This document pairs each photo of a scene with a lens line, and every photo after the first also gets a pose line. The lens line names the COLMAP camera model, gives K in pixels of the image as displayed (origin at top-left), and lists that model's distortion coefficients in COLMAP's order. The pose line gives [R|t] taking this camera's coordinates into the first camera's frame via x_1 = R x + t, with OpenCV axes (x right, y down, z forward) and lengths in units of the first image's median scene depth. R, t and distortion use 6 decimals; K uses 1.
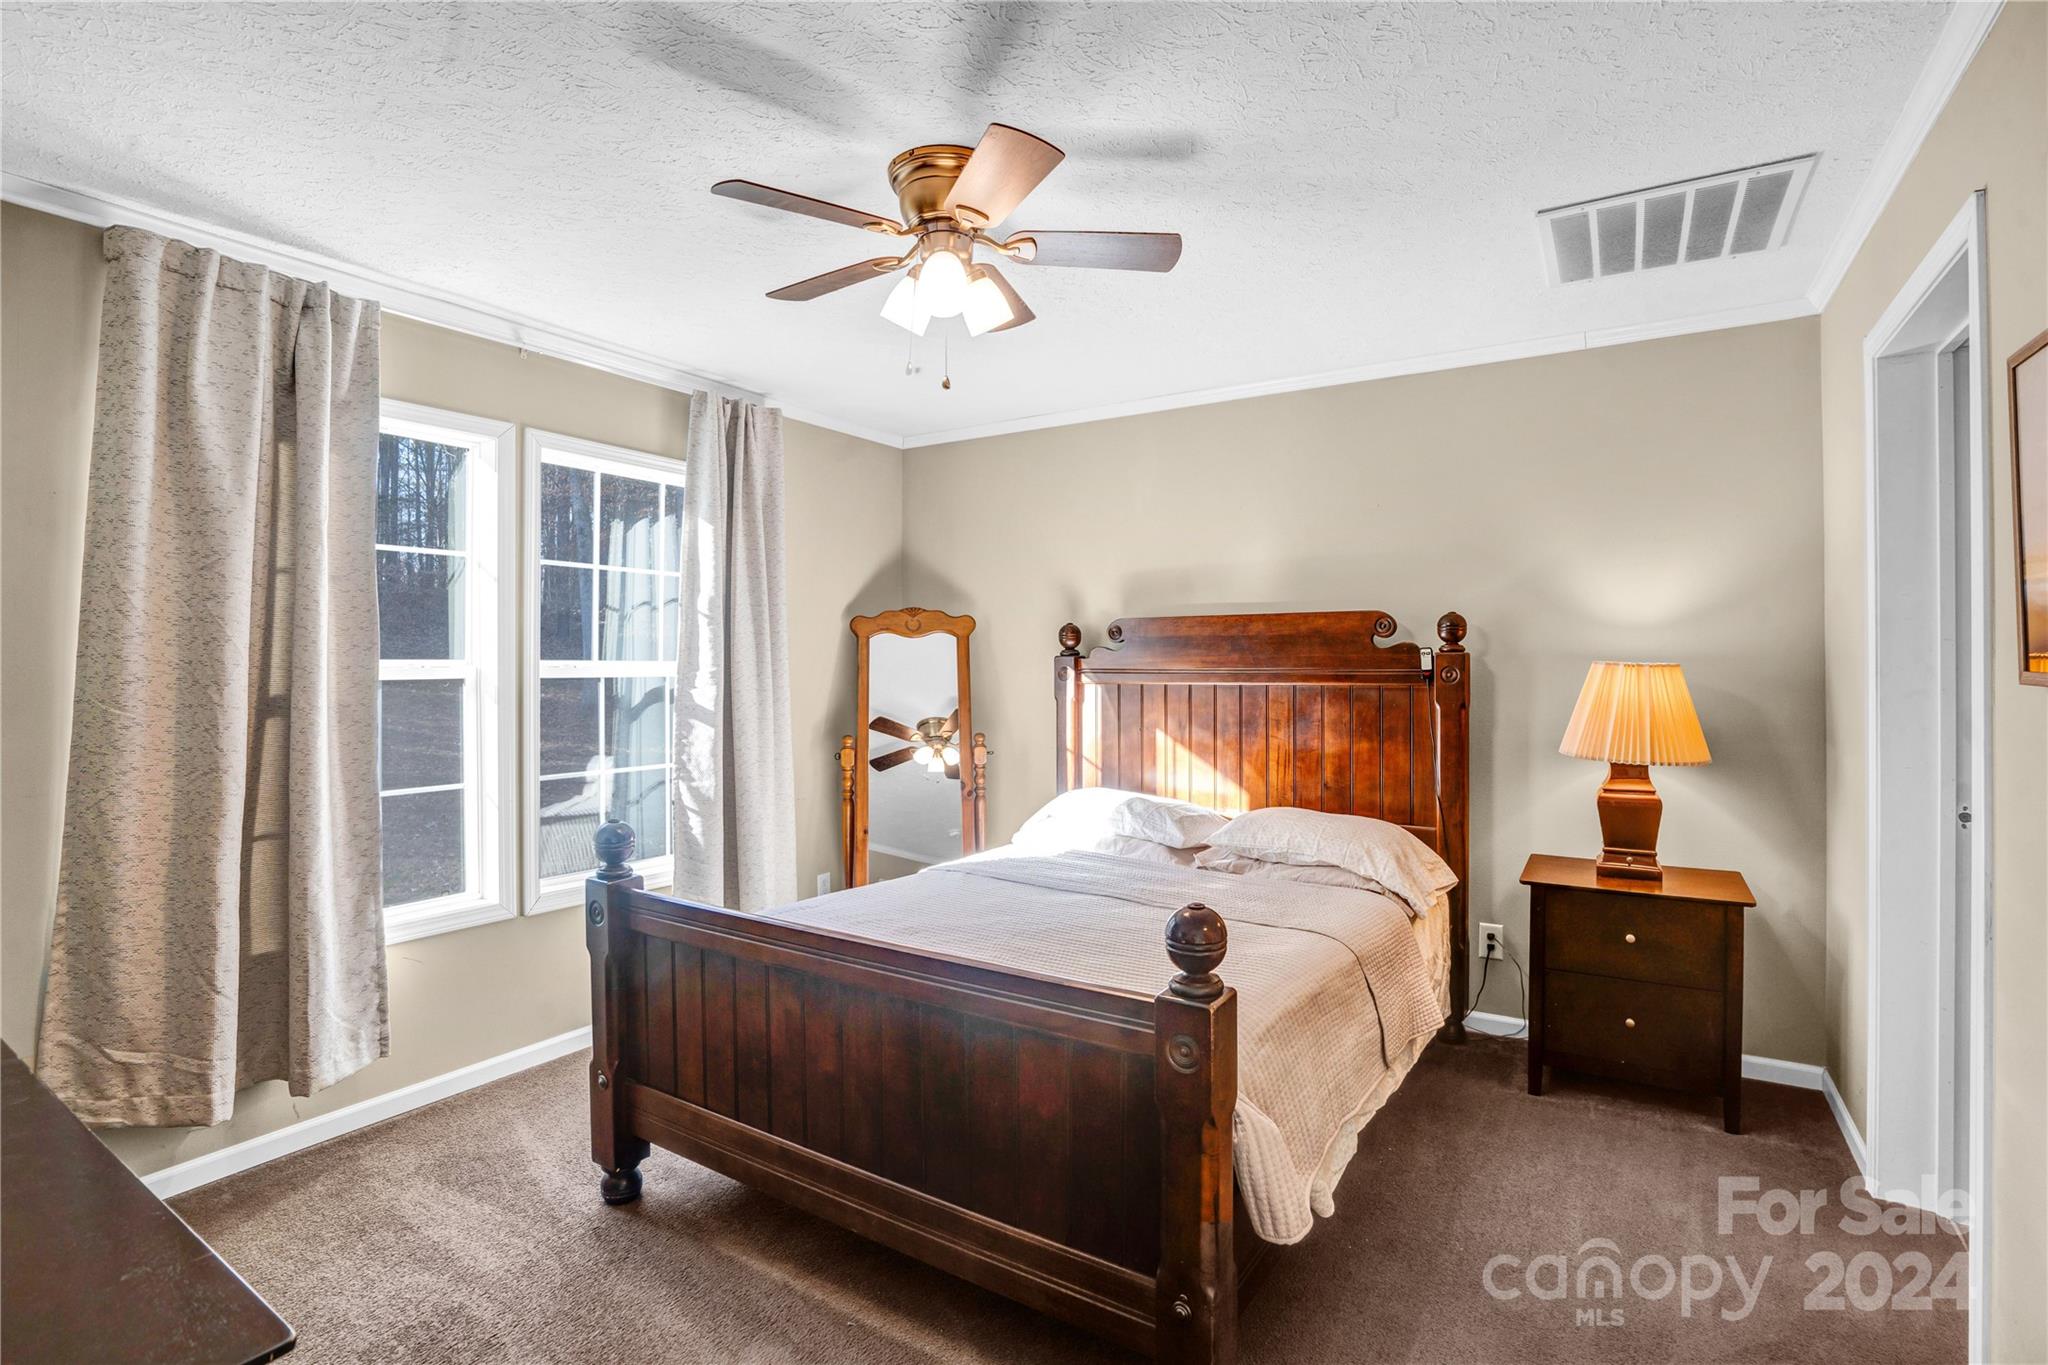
lens RADIAL K [[1014.5, 0, 1024.0], [0, 1014.5, 682.5], [0, 0, 1]] dist [-0.000489, -0.000003]
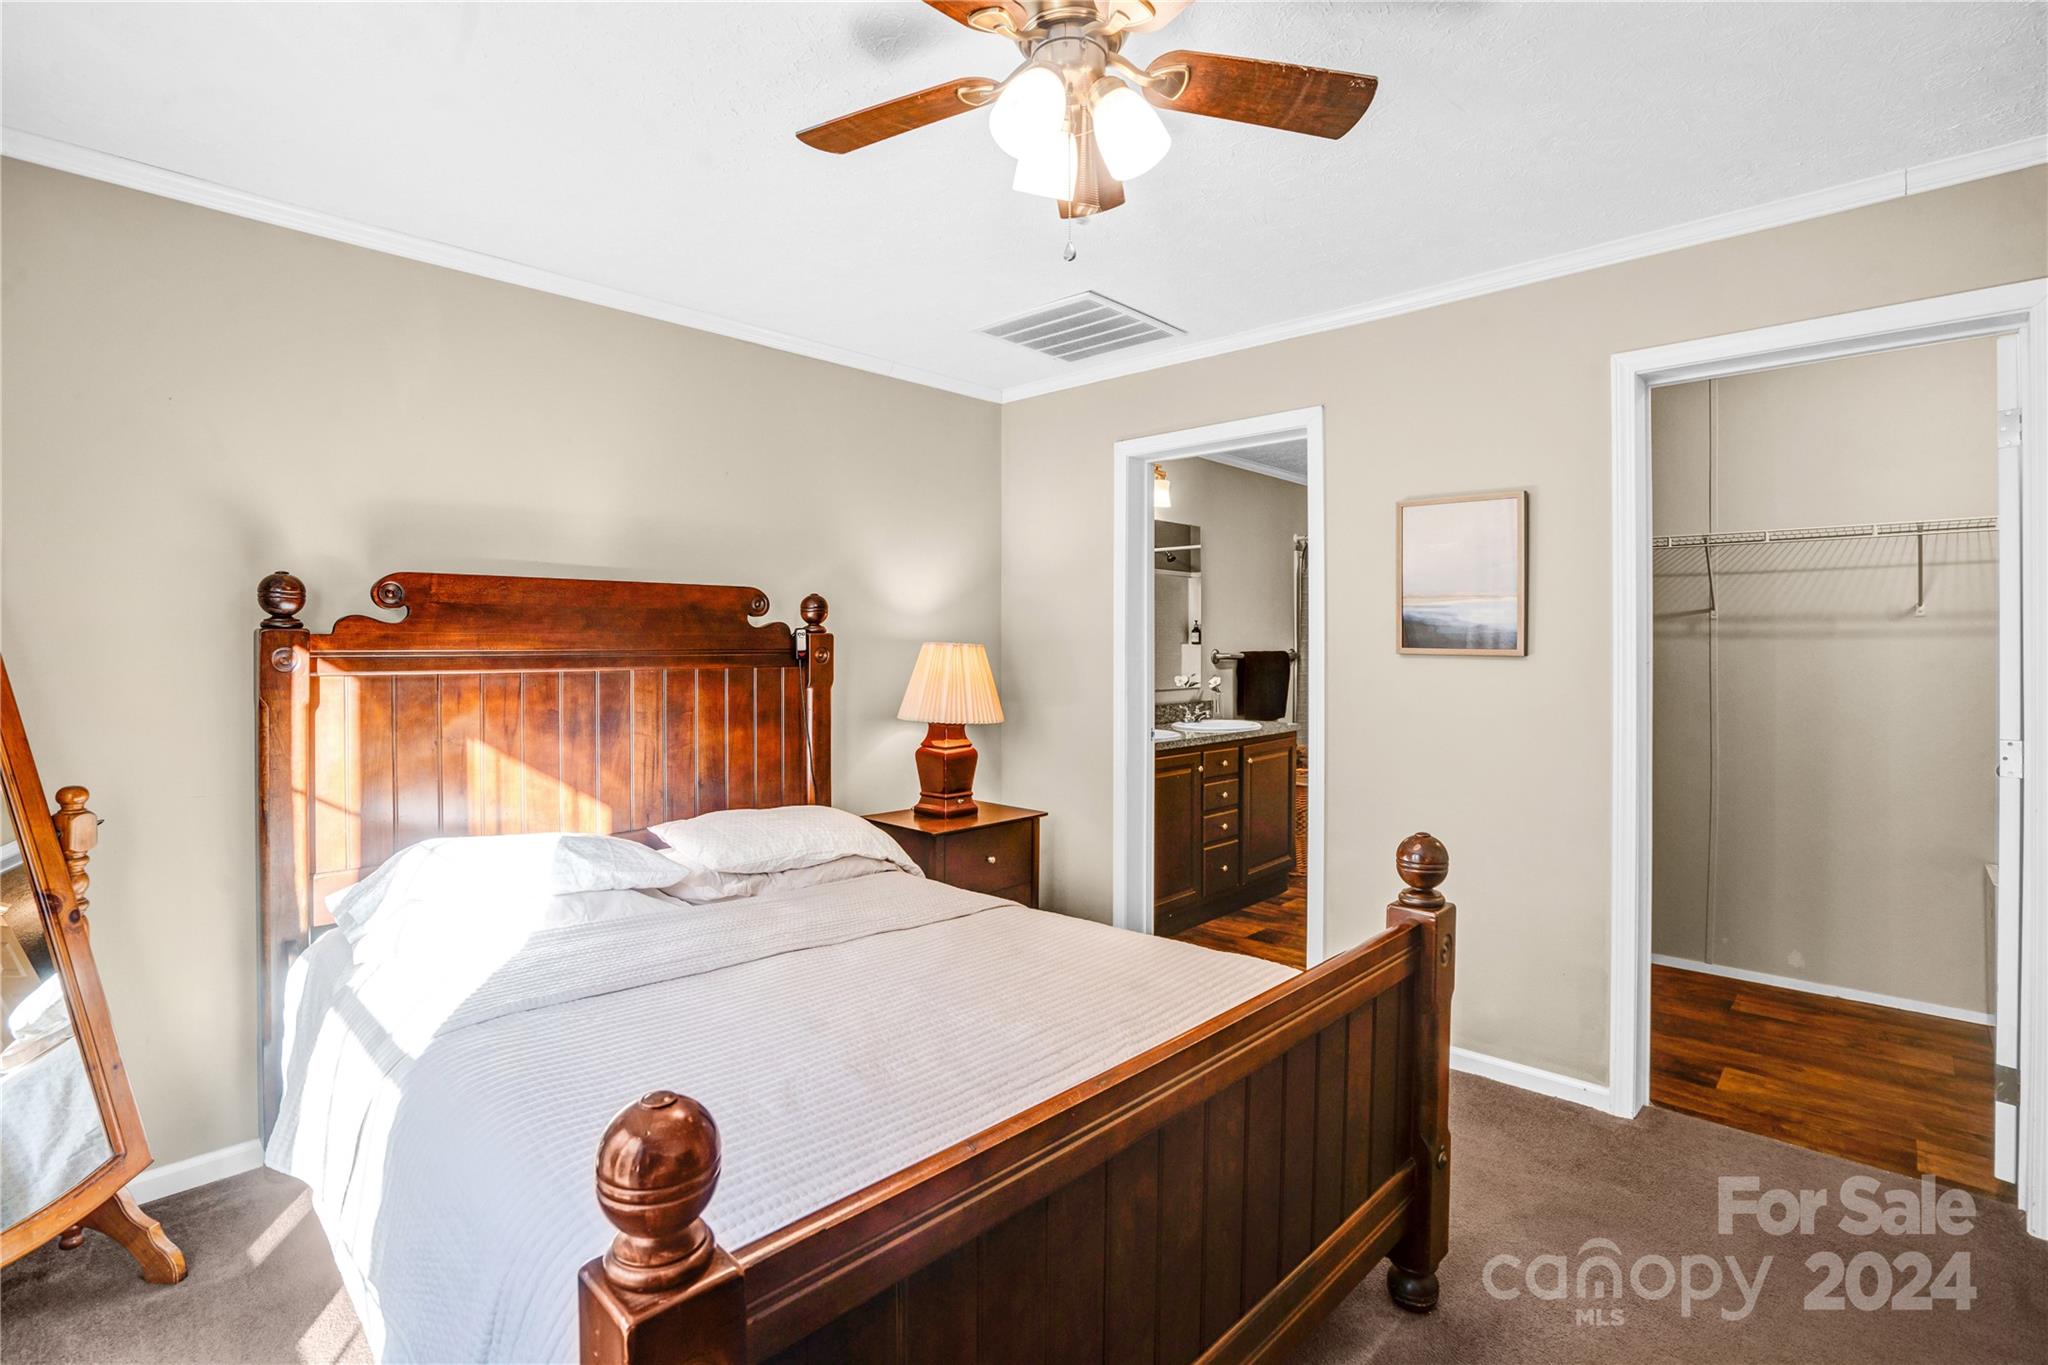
lens RADIAL K [[995.3, 0, 1022.9], [0, 995.3, 646.2], [0, 0, 1]] dist [-0.000730, -0.000074]
pose [[0.221134, 0.002097, 0.975241, -0.507530], [0.015282, 0.999867, -0.005615, -0.007866], [-0.975124, 0.016146, 0.221072, 0.561376]]
